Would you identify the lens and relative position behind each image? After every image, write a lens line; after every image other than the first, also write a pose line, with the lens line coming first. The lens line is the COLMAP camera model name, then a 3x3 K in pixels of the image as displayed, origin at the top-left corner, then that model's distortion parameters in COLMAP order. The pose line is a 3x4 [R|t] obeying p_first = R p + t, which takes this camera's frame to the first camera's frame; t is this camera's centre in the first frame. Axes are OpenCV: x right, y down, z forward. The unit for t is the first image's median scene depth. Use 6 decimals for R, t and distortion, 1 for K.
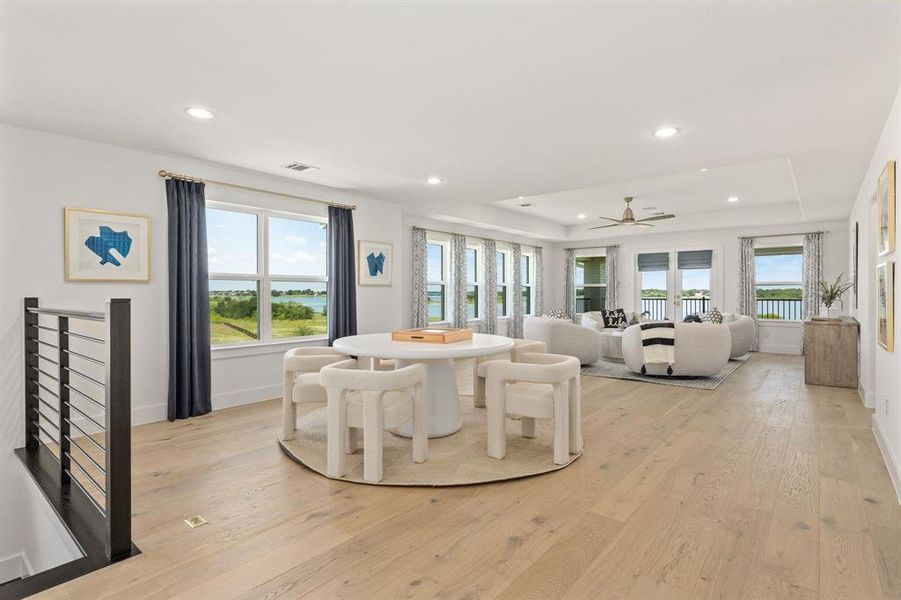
lens RADIAL K [[442.4, 0, 445.0], [0, 442.4, 296.8], [0, 0, 1]] dist [-0.003653, 0.000665]
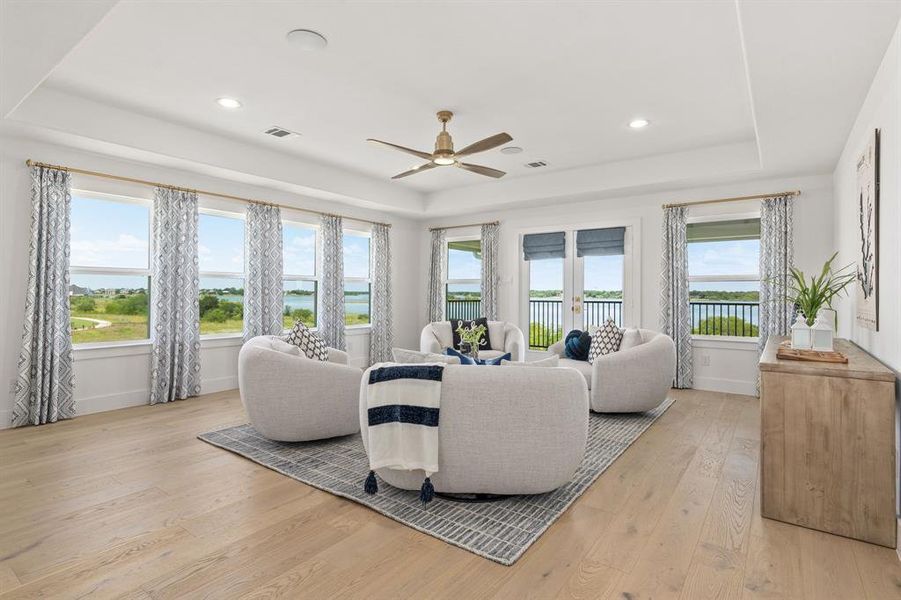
lens RADIAL K [[442.4, 0, 445.0], [0, 442.4, 296.8], [0, 0, 1]] dist [-0.003653, 0.000665]
pose [[0.998302, 0.005990, 0.057946, 0.339264], [-0.005951, 0.999982, -0.000854, -0.002183], [-0.057950, 0.000508, 0.998319, 0.414193]]
